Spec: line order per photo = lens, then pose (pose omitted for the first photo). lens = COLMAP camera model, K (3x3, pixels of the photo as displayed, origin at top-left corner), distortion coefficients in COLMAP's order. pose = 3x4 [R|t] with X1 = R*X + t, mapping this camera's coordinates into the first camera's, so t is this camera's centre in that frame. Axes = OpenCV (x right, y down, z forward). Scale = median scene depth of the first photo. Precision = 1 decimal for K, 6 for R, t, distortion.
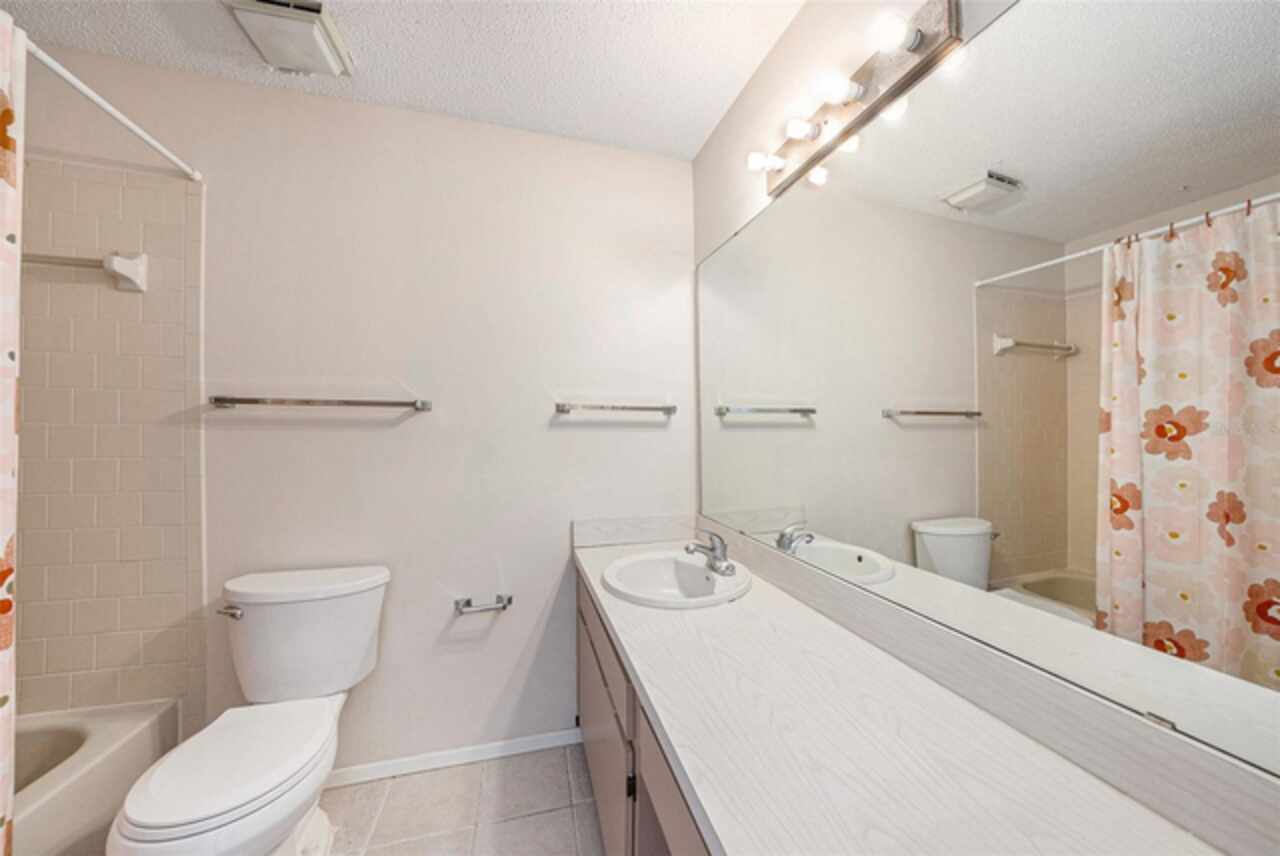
lens RADIAL K [[448.5, 0, 644.8], [0, 448.5, 423.7], [0, 0, 1]] dist [-0.030049, 0.008578]
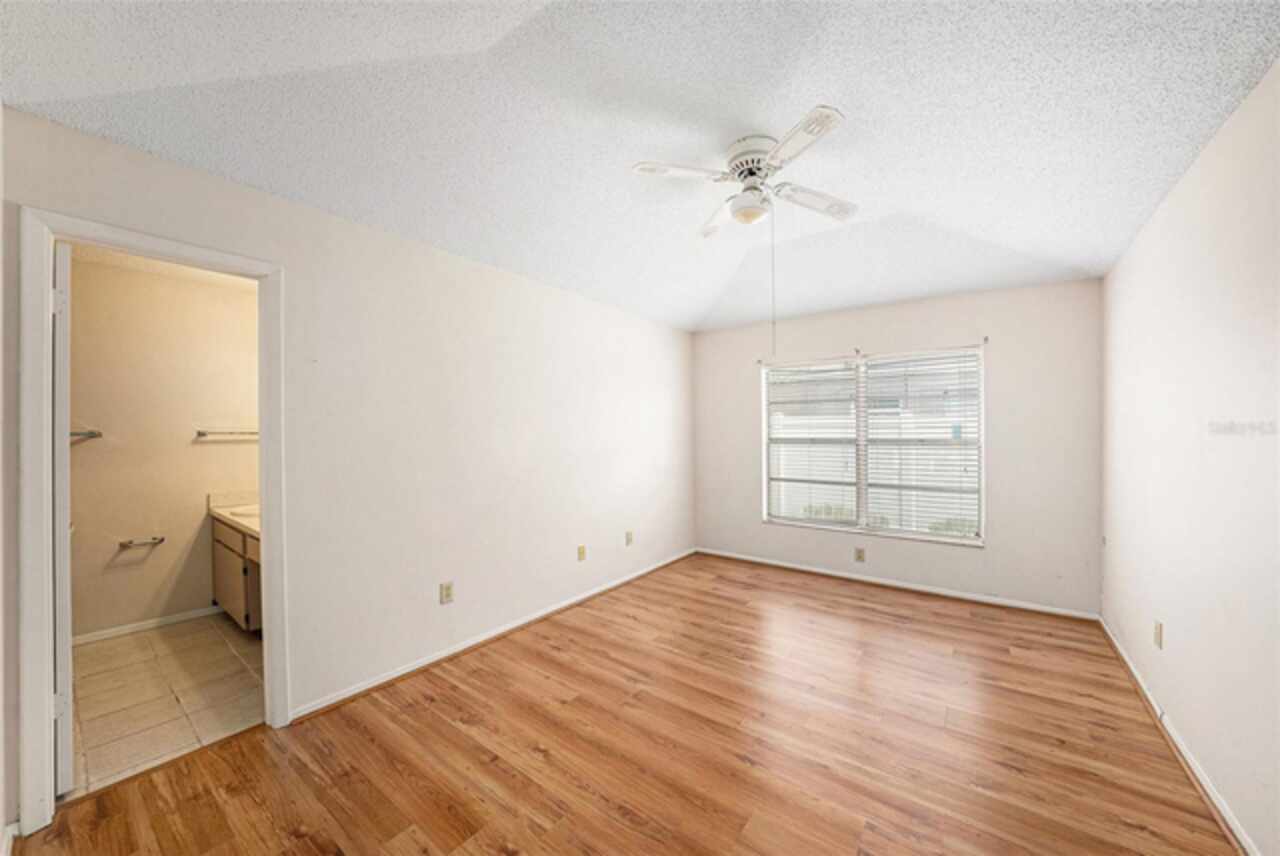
lens RADIAL K [[448.5, 0, 644.8], [0, 448.5, 423.7], [0, 0, 1]] dist [-0.030049, 0.008578]
pose [[0.783147, -0.002243, 0.621832, 0.130763], [0.009364, 0.999923, -0.008187, -0.044661], [-0.621766, 0.012235, 0.783107, -1.646608]]
